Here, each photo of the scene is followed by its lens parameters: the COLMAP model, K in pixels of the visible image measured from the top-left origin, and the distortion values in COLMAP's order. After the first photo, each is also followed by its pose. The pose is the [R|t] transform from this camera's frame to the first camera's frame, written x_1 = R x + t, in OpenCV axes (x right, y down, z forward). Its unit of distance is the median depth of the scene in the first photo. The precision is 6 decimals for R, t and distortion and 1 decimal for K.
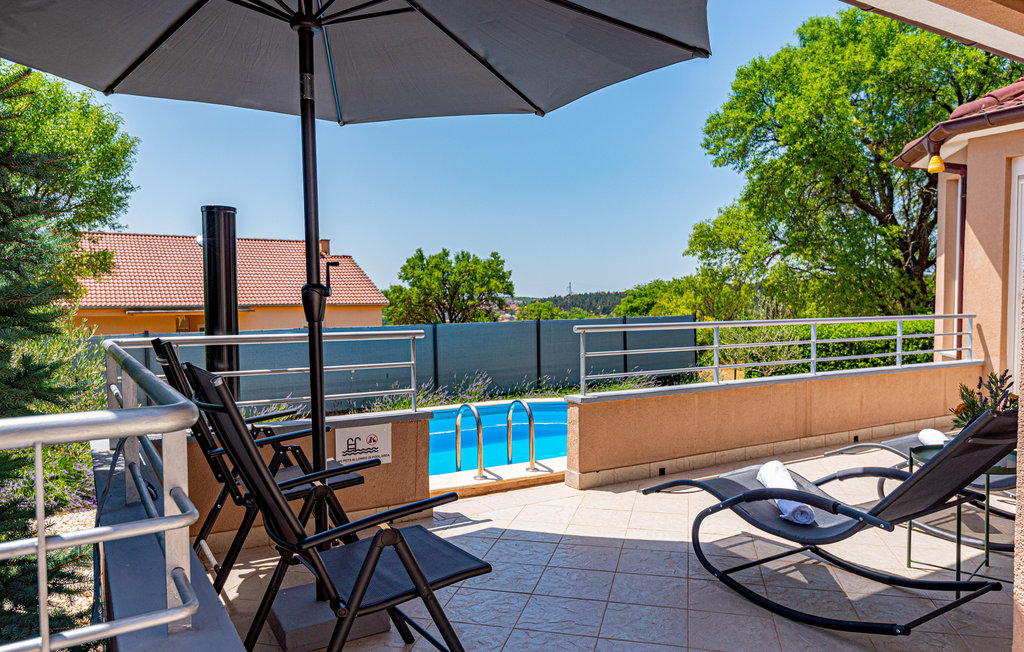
lens RADIAL K [[669.5, 0, 511.5], [0, 669.5, 327.7], [0, 0, 1]] dist [0.008386, -0.014566]
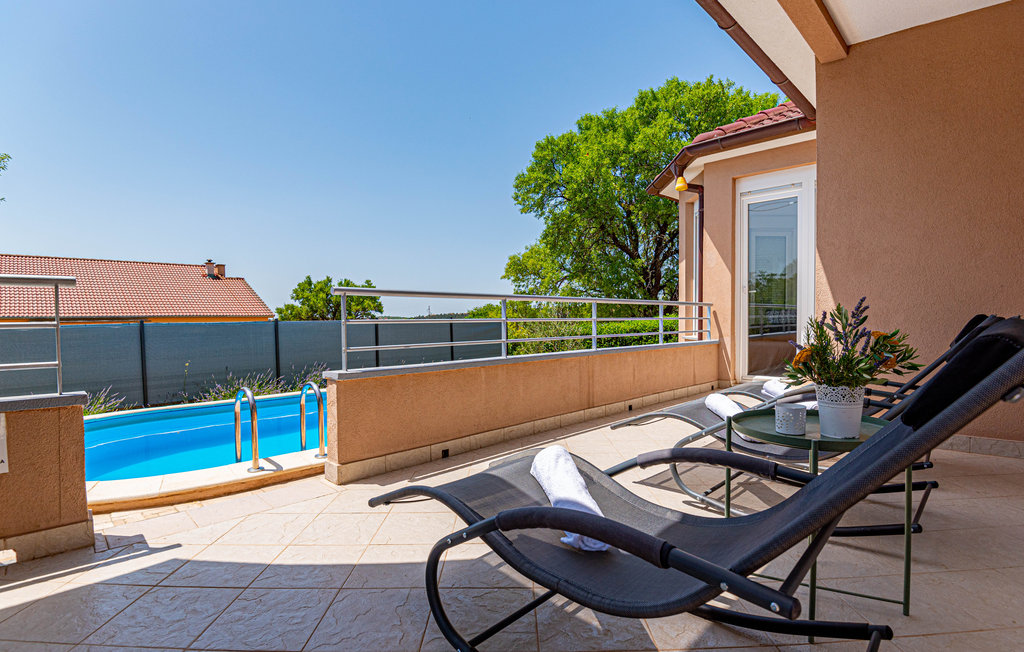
lens RADIAL K [[469.4, 0, 507.3], [0, 469.4, 324.5], [0, 0, 1]] dist [-0.032097, -0.001838]
pose [[0.968417, -0.001360, 0.249334, 0.090845], [0.008431, 0.999592, -0.027292, 0.034928], [-0.249195, 0.028532, 0.968033, 0.218671]]
